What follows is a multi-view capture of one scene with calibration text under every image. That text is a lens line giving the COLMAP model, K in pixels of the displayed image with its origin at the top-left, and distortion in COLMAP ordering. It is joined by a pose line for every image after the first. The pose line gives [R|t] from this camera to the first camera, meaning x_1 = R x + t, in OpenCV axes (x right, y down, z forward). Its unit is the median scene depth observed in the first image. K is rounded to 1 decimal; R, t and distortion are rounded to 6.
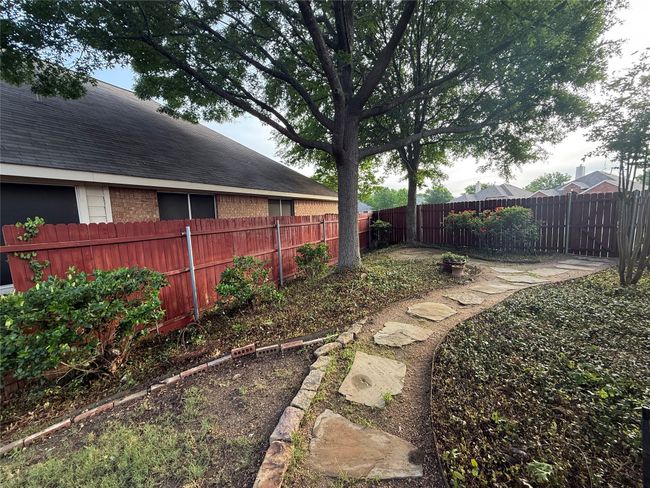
lens RADIAL K [[261.6, 0, 325.8], [0, 261.6, 242.6], [0, 0, 1]] dist [-0.000805, 0.000349]
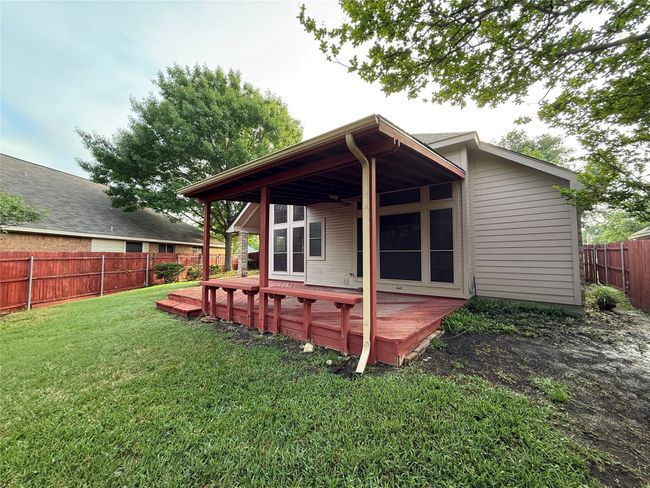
lens RADIAL K [[261.6, 0, 323.9], [0, 261.6, 243.2], [0, 0, 1]] dist [-0.000805, 0.000349]
pose [[0.928024, 0.043202, 0.370007, 0.013874], [0.019616, 0.986207, -0.164350, 0.343734], [-0.372004, 0.159779, 0.914376, -2.540703]]
